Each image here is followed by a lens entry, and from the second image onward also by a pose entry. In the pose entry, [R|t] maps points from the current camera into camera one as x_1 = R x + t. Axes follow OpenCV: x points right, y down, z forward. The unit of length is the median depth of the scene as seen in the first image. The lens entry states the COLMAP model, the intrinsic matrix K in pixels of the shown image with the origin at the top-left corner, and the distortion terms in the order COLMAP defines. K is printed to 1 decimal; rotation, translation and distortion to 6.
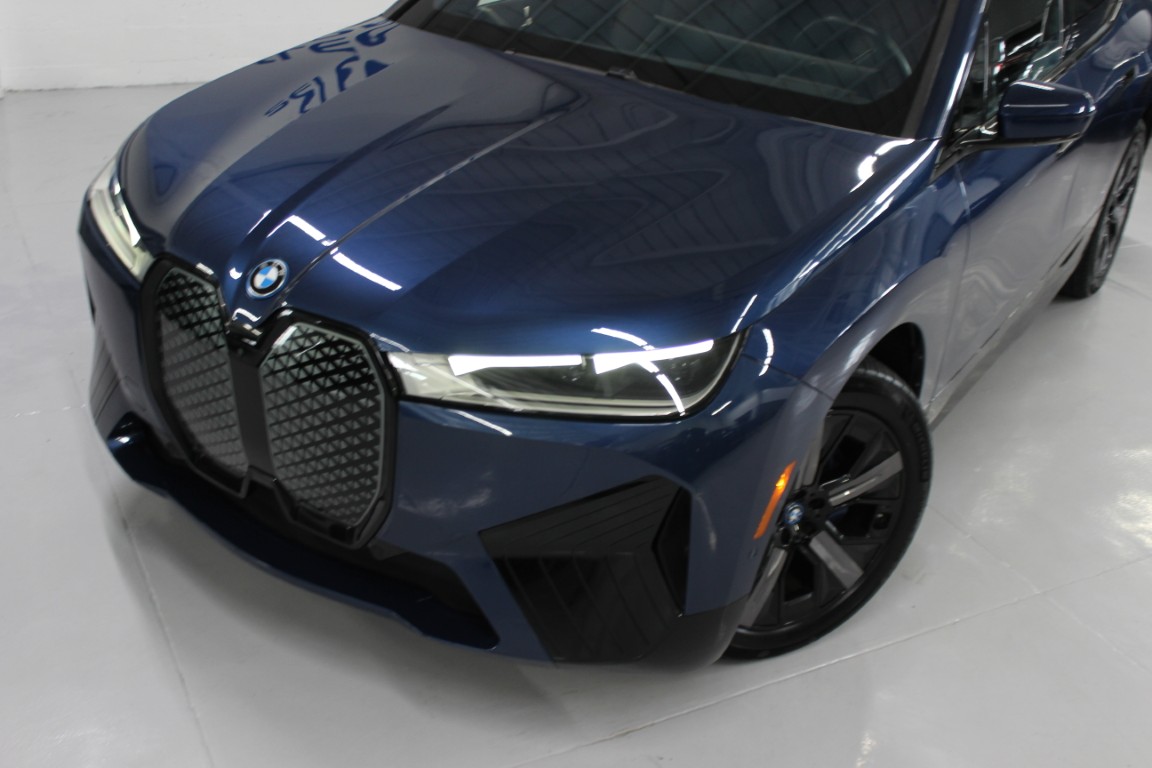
lens RADIAL K [[1251.2, 0, 576.0], [0, 1251.2, 384.0], [0, 0, 1]] dist [-0.092933, 0.046561]
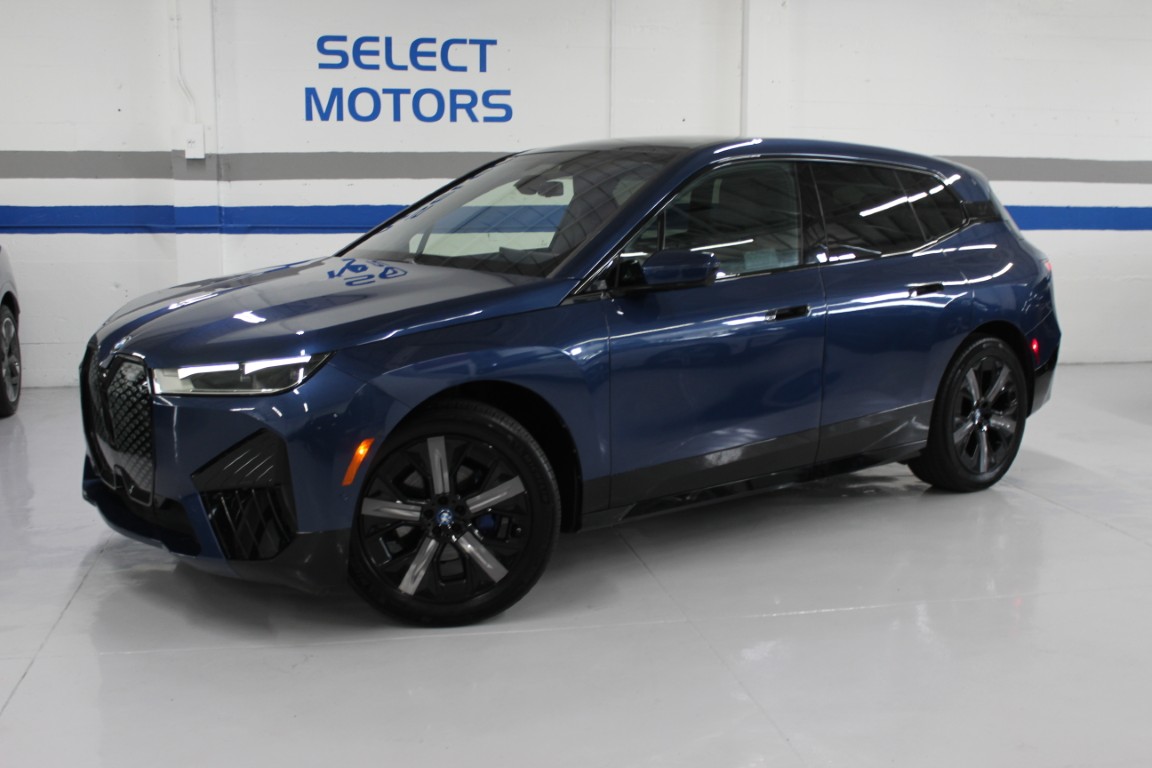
lens RADIAL K [[1251.2, 0, 576.0], [0, 1251.2, 384.0], [0, 0, 1]] dist [-0.092933, 0.046561]
pose [[0.951273, -0.030365, -0.306852, 0.873872], [-0.071247, 0.946566, -0.314543, 0.458197], [0.300007, 0.321079, 0.898279, -0.360582]]
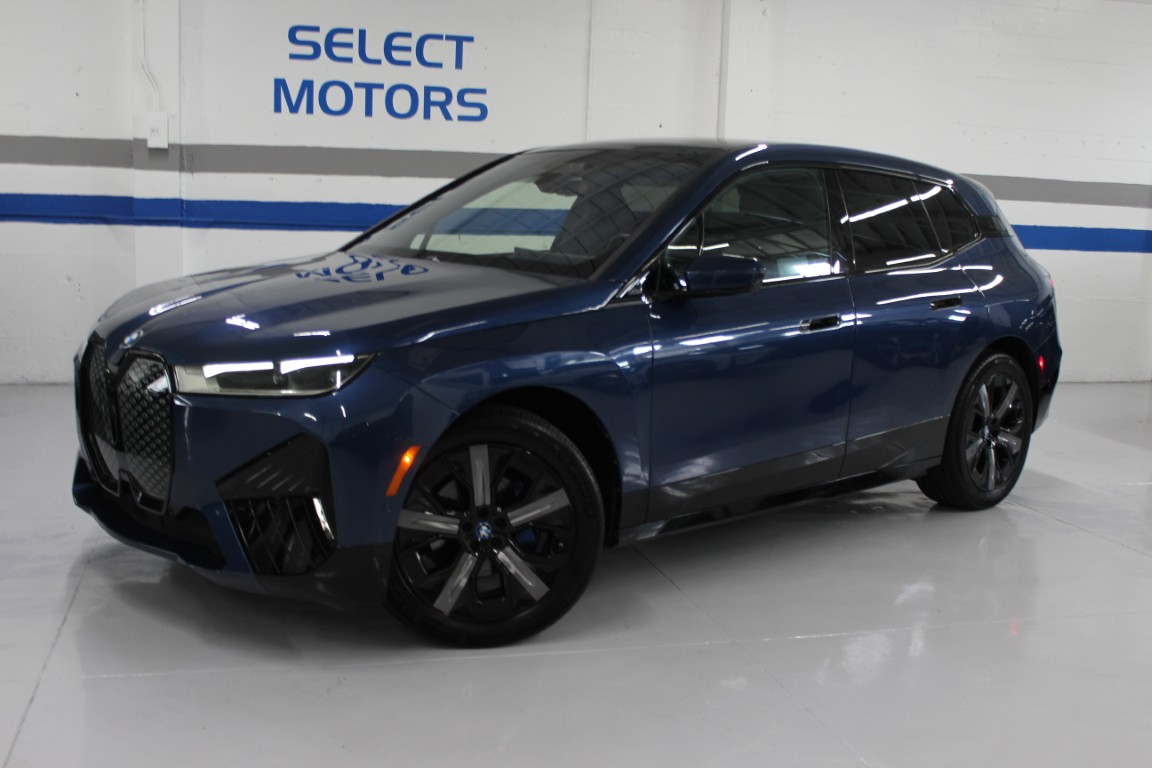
lens RADIAL K [[1251.2, 0, 576.0], [0, 1251.2, 384.0], [0, 0, 1]] dist [-0.092933, 0.046561]
pose [[0.970984, -0.012191, -0.238834, 0.681295], [-0.068432, 0.942774, -0.326335, 0.444531], [0.229145, 0.333210, 0.914584, -0.326600]]
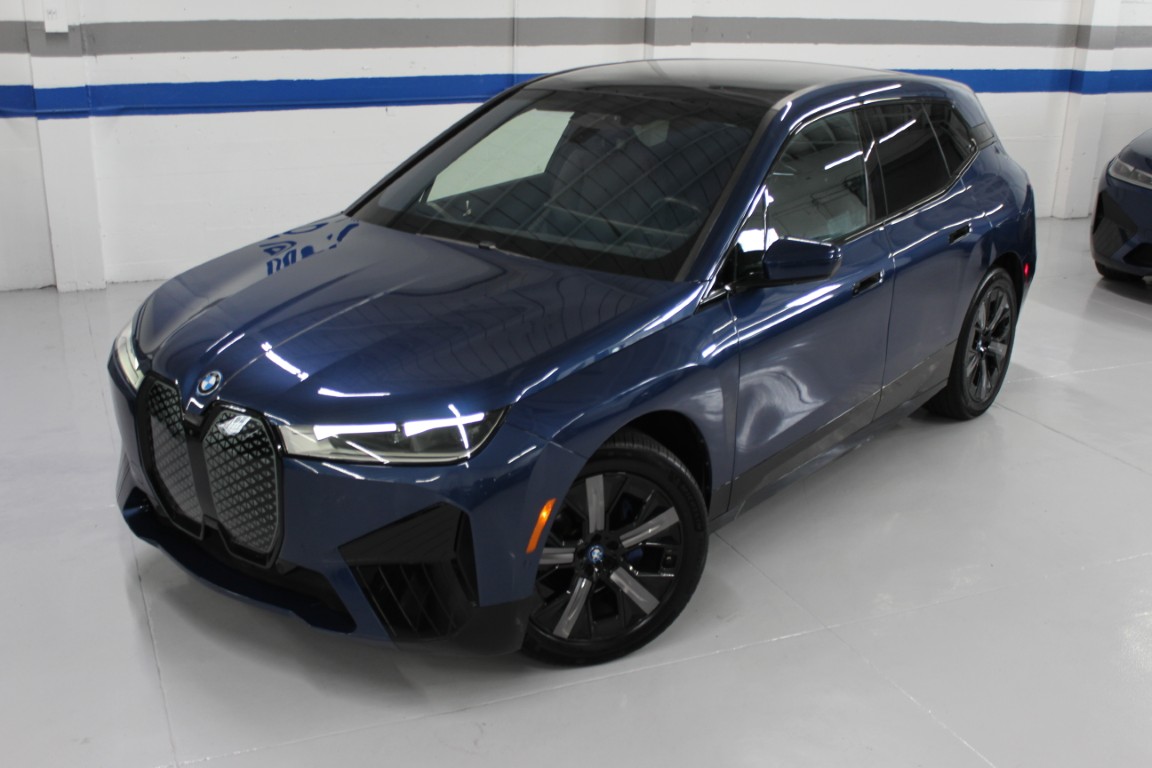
lens RADIAL K [[1251.2, 0, 576.0], [0, 1251.2, 384.0], [0, 0, 1]] dist [-0.092933, 0.046561]
pose [[0.994269, -0.027291, -0.103368, 0.338222], [0.011521, 0.988589, -0.150195, 0.142094], [0.106288, 0.148143, 0.983238, -0.423397]]
